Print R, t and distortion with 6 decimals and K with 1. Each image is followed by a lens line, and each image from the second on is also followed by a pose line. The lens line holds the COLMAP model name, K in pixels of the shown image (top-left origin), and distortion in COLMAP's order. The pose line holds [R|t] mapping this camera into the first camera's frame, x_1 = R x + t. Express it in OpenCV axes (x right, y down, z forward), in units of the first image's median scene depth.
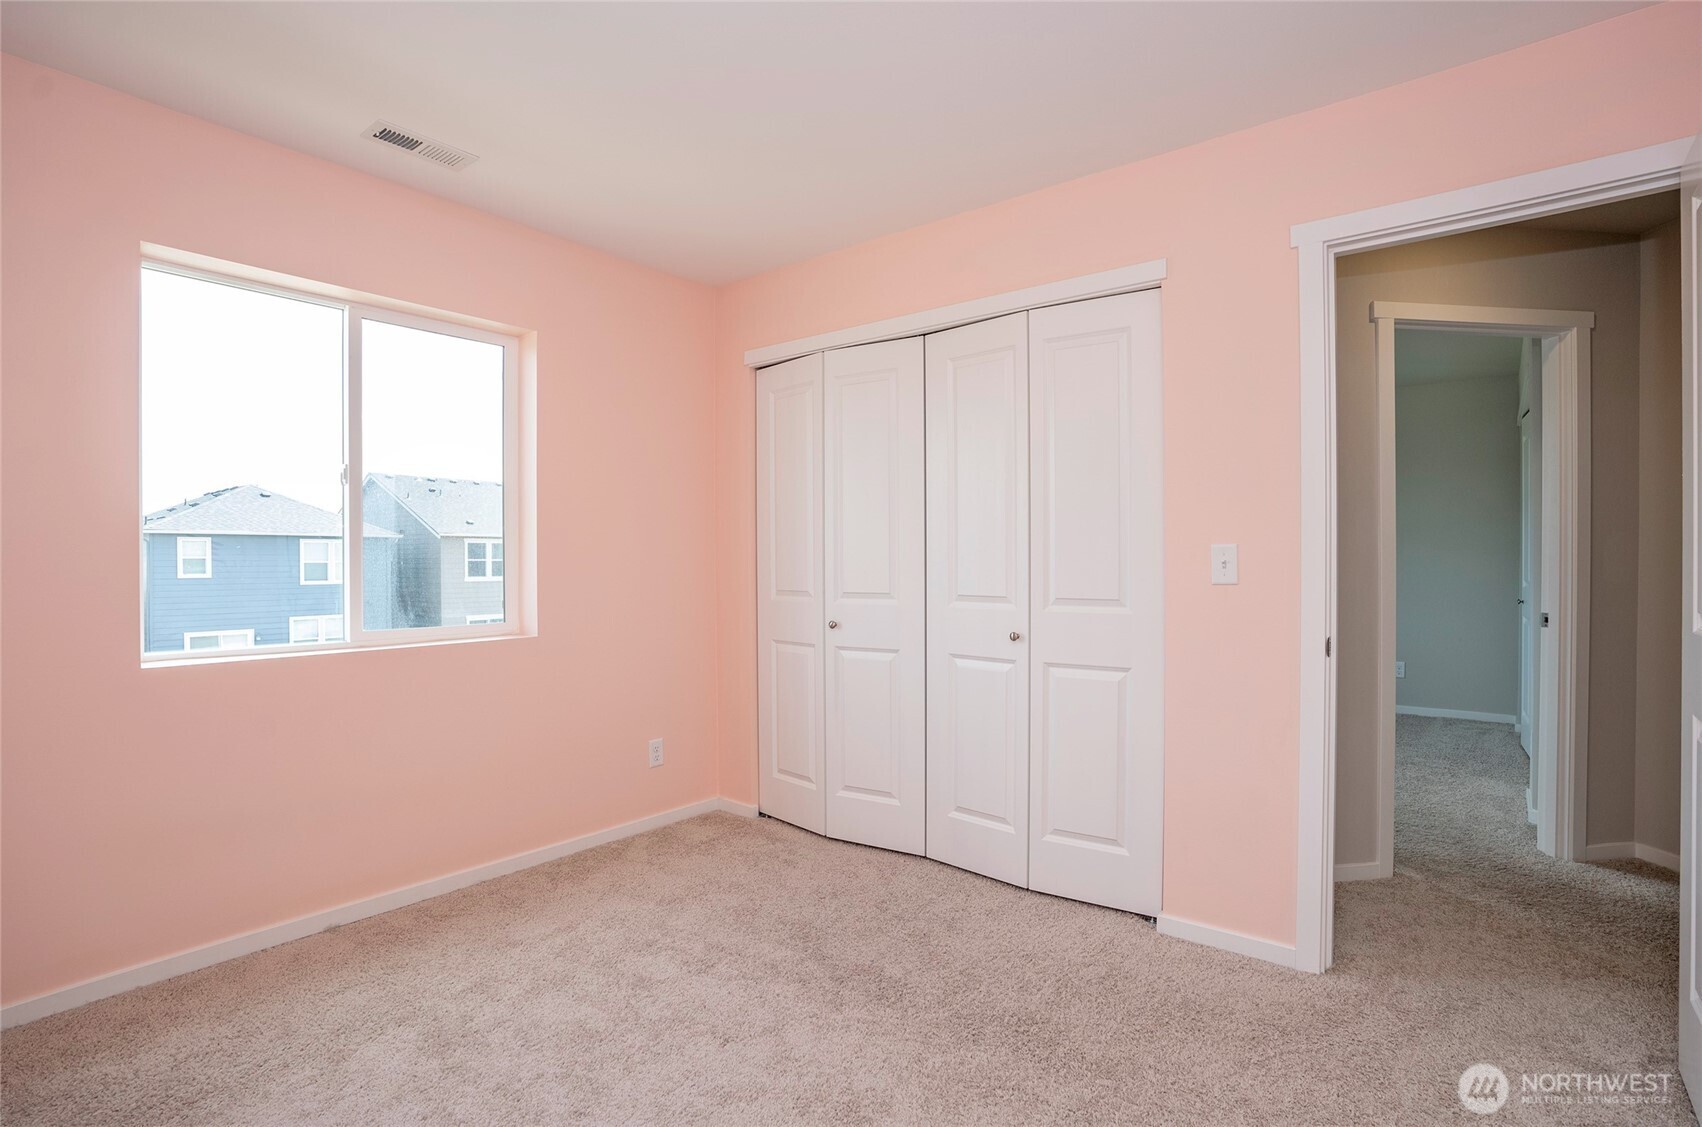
lens RADIAL K [[811.4, 0, 853.7], [0, 811.4, 561.7], [0, 0, 1]] dist [-0.015977, 0.000282]
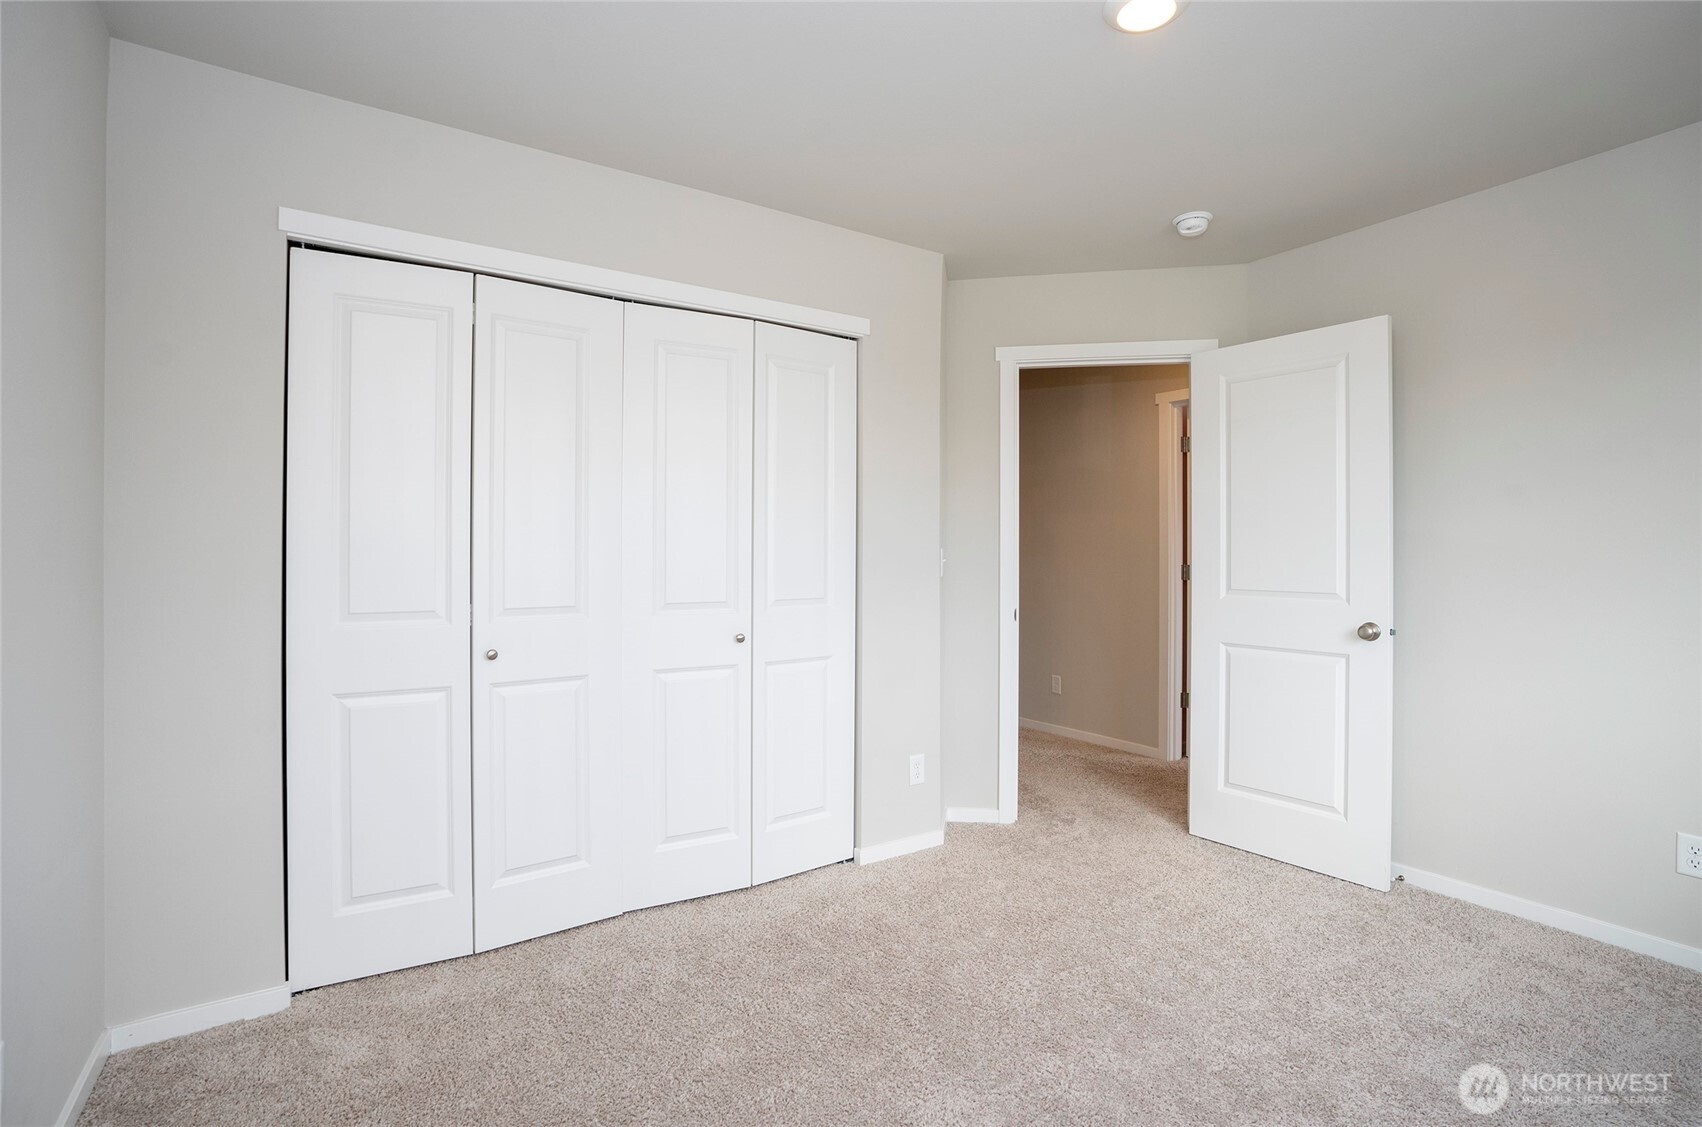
lens RADIAL K [[811.4, 0, 853.7], [0, 811.4, 561.7], [0, 0, 1]] dist [-0.015977, 0.000282]
pose [[0.329350, -0.002513, 0.944205, -0.685539], [0.010161, 0.999948, -0.000883, -0.001492], [-0.944153, 0.009885, 0.329358, 0.528596]]
